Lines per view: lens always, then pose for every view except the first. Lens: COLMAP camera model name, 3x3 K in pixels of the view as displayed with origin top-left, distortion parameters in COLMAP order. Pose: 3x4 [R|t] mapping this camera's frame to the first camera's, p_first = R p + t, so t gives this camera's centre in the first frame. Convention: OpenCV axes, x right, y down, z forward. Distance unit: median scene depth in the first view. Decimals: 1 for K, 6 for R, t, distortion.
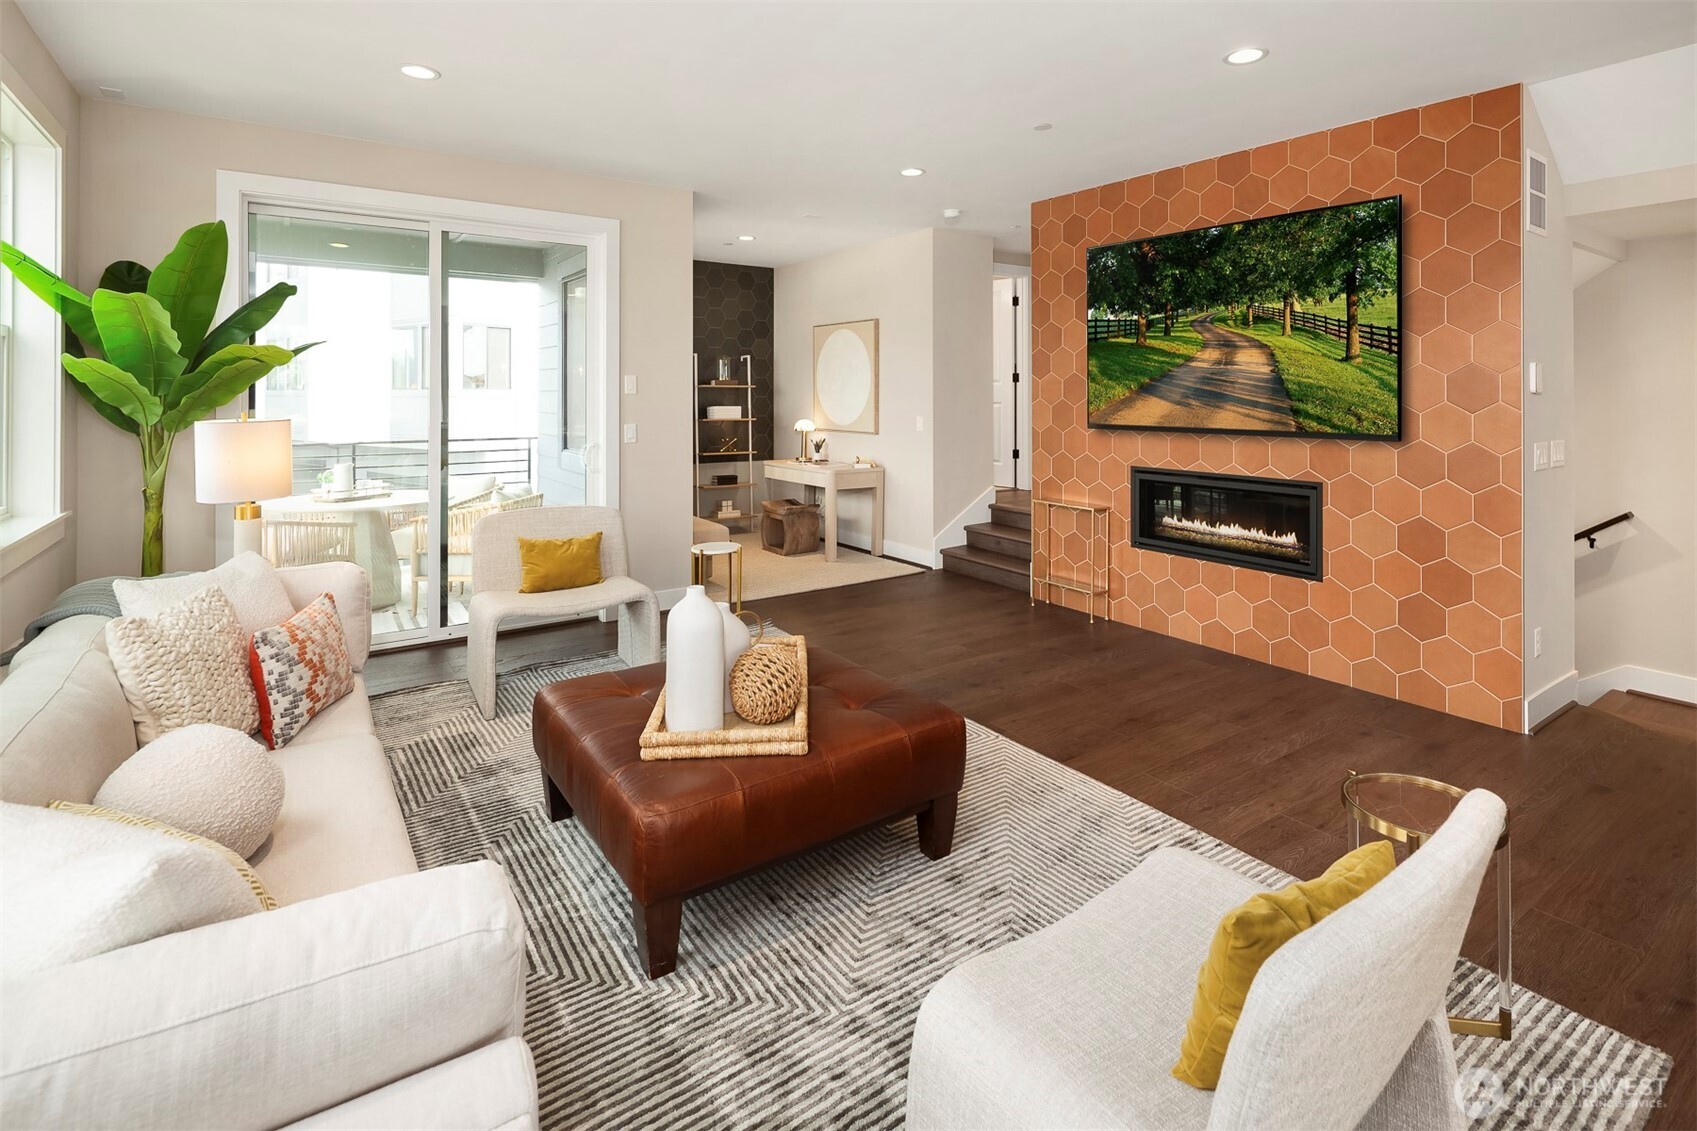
lens RADIAL K [[817.0, 0, 844.9], [0, 817.0, 396.7], [0, 0, 1]] dist [0.001304, -0.000132]
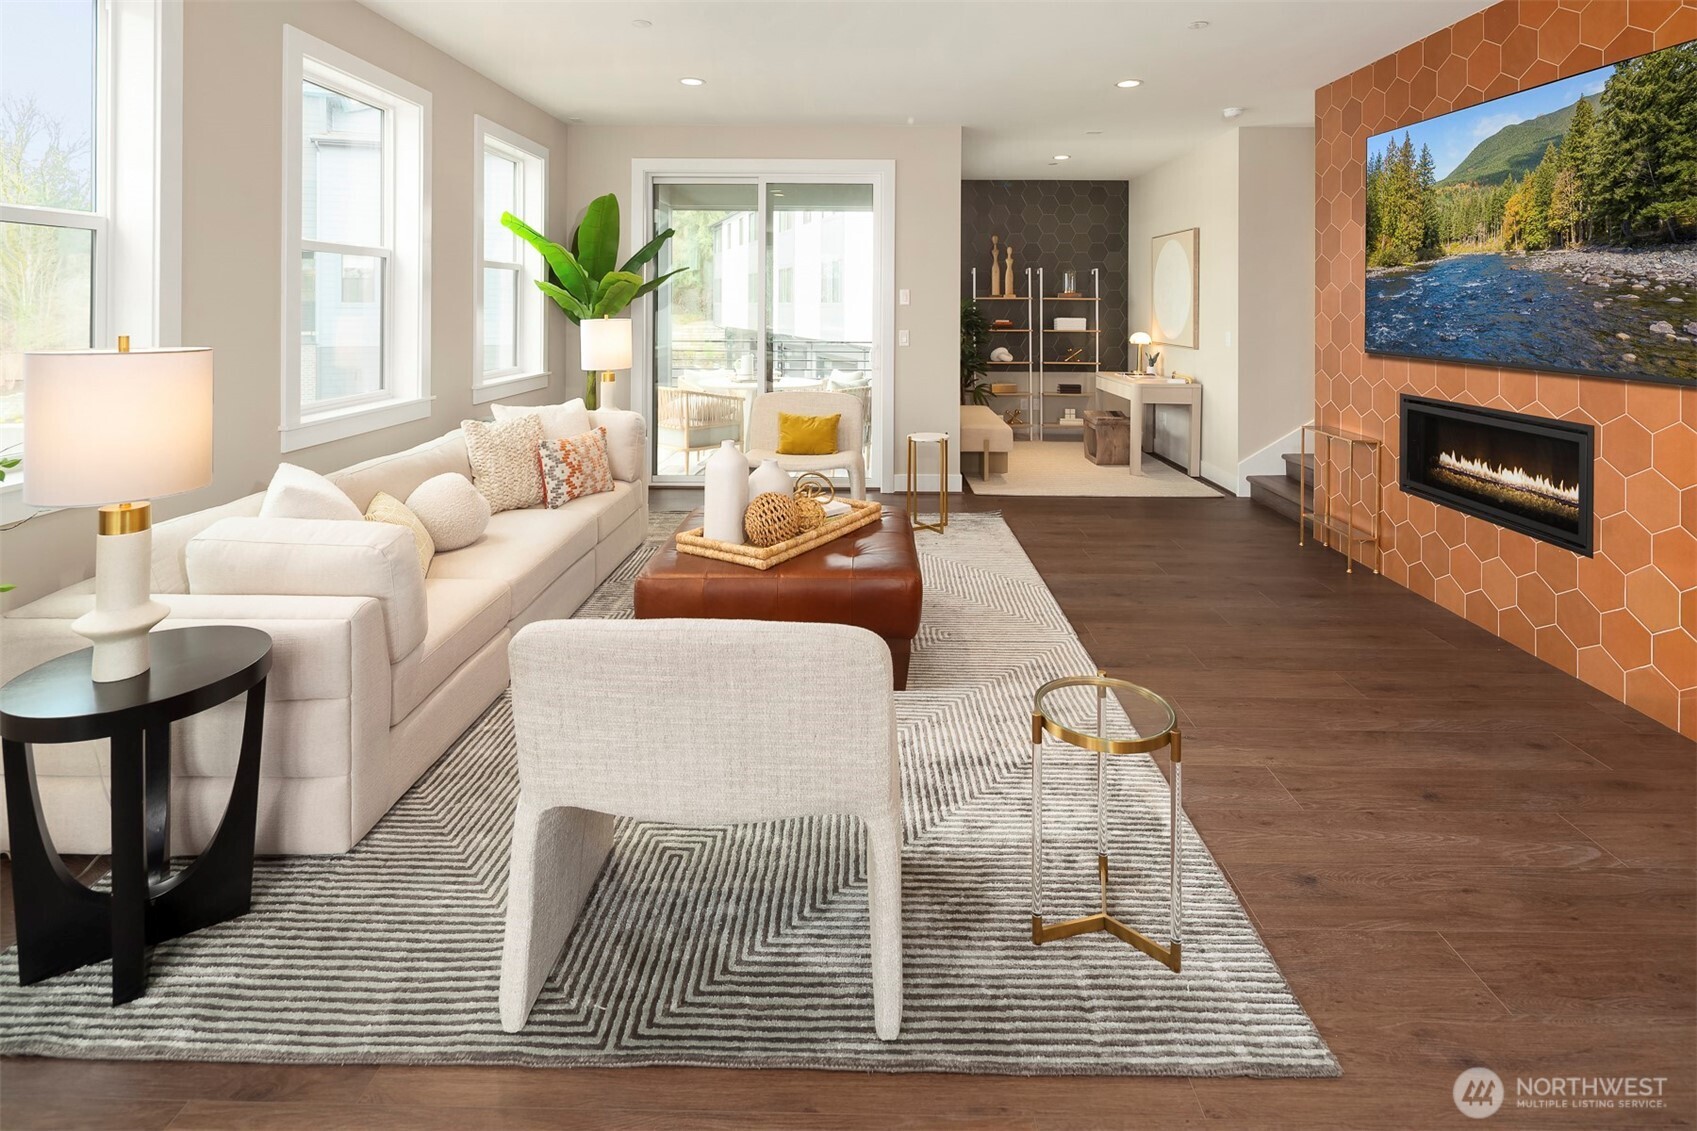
lens RADIAL K [[807.8, 0, 846.6], [0, 807.8, 314.7], [0, 0, 1]] dist [0.001995, -0.001037]
pose [[0.812114, 0.011428, -0.583387, 0.371665], [-0.008071, 0.999933, 0.008353, 0.001955], [0.583443, -0.002075, 0.812151, -0.002035]]
